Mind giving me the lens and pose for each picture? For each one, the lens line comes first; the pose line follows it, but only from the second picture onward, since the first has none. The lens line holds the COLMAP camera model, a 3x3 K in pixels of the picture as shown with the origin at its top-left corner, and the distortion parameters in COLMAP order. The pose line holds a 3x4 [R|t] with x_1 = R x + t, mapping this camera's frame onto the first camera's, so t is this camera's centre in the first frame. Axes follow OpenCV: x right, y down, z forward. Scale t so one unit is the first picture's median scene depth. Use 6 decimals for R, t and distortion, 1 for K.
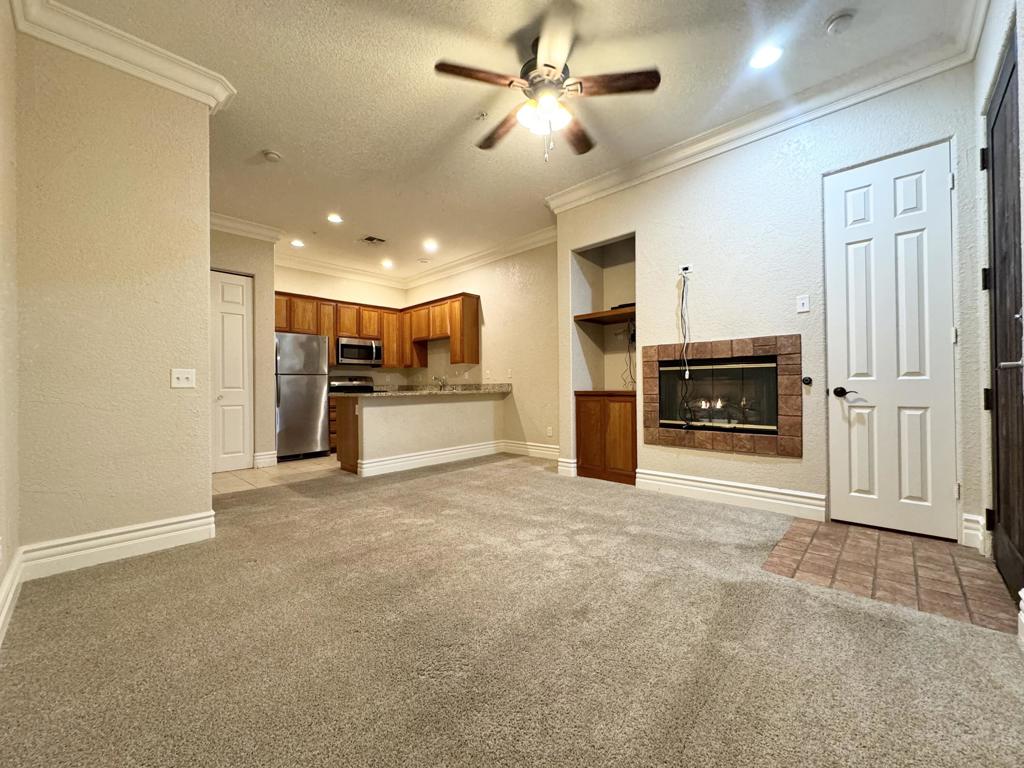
lens RADIAL K [[406.8, 0, 509.9], [0, 406.8, 383.5], [0, 0, 1]] dist [-0.002118, 0.000270]
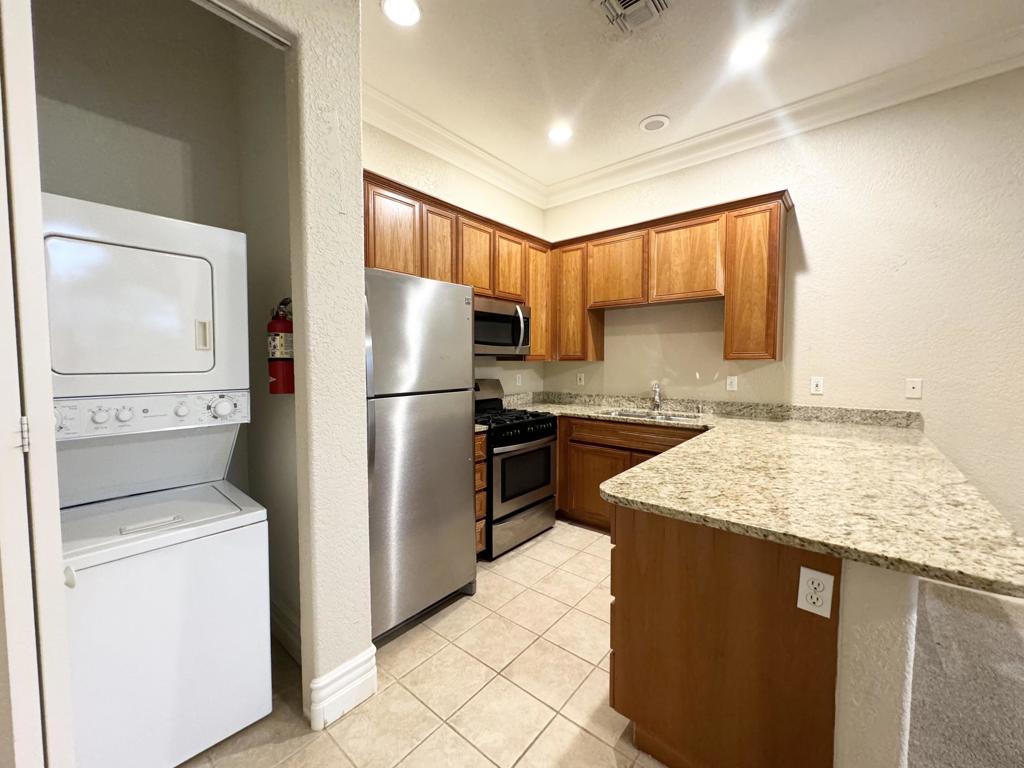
lens RADIAL K [[406.8, 0, 509.9], [0, 406.8, 383.5], [0, 0, 1]] dist [-0.002118, 0.000270]
pose [[0.997892, 0.007481, 0.064467, -0.434102], [-0.011302, 0.998187, 0.059111, -0.048968], [-0.063908, -0.059715, 0.996168, 0.610929]]
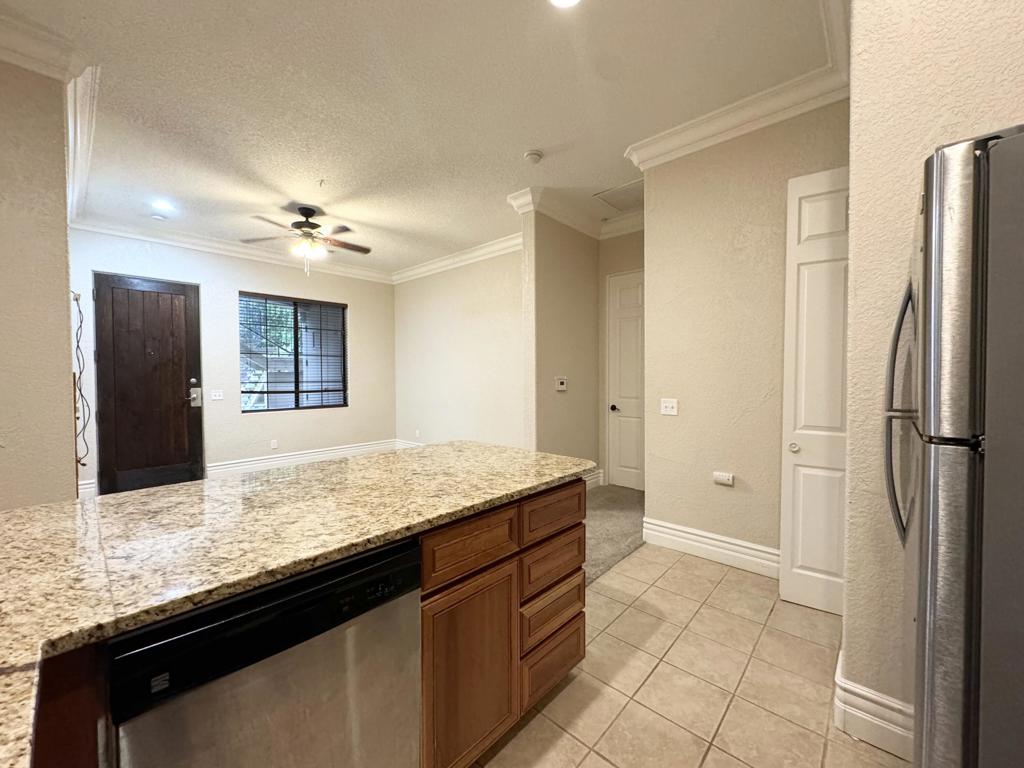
lens RADIAL K [[406.8, 0, 509.9], [0, 406.8, 383.5], [0, 0, 1]] dist [-0.002118, 0.000270]
pose [[-0.999741, 0.017118, -0.014985, -0.300921], [0.016848, 0.999696, 0.017980, -0.045602], [0.015288, 0.017723, -0.999726, 1.128208]]
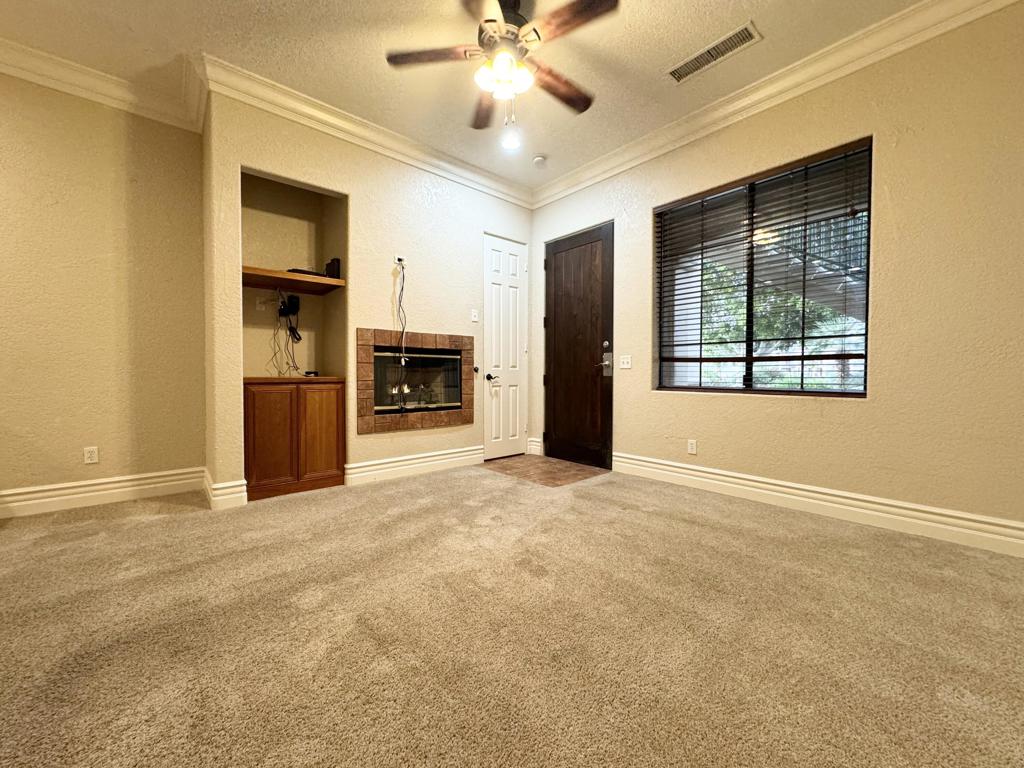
lens RADIAL K [[406.8, 0, 509.9], [0, 406.8, 383.5], [0, 0, 1]] dist [-0.002118, 0.000270]
pose [[0.091126, -0.009949, 0.995790, -0.347196], [-0.007573, 0.999914, 0.010683, 0.013231], [-0.995811, -0.008515, 0.091043, 0.367956]]
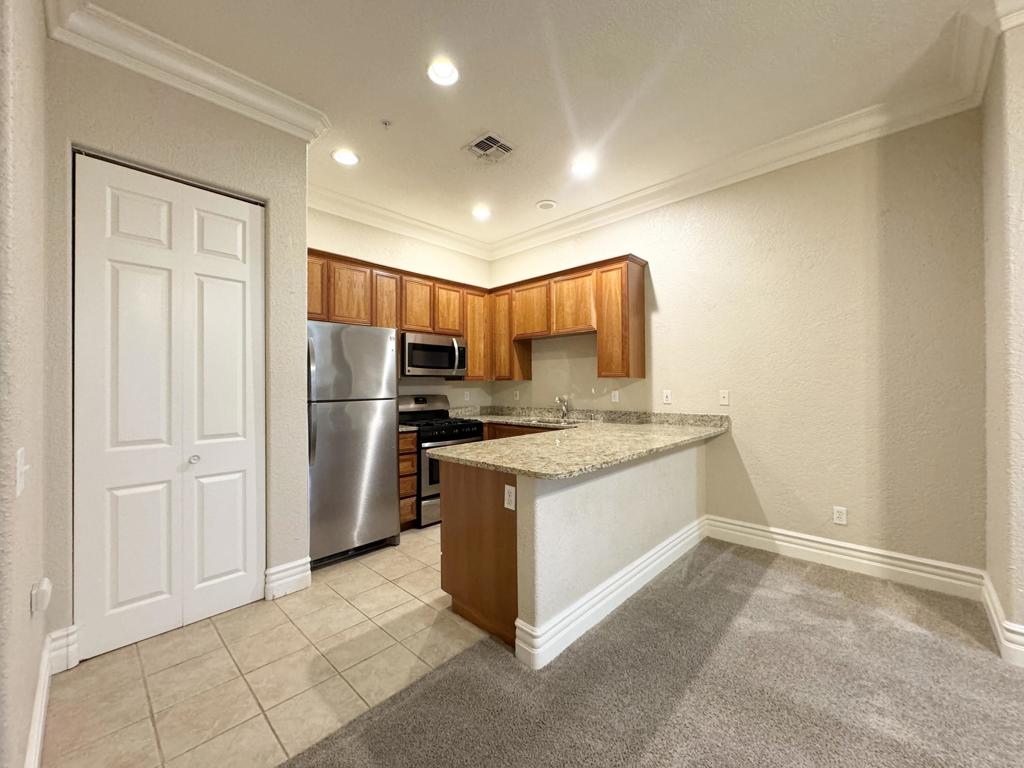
lens RADIAL K [[406.8, 0, 509.9], [0, 406.8, 383.5], [0, 0, 1]] dist [-0.002118, 0.000270]
pose [[0.999989, 0.004666, -0.000415, -0.290720], [-0.004666, 0.999989, 0.000696, -0.042565], [0.000418, -0.000694, 1.000000, 0.441973]]
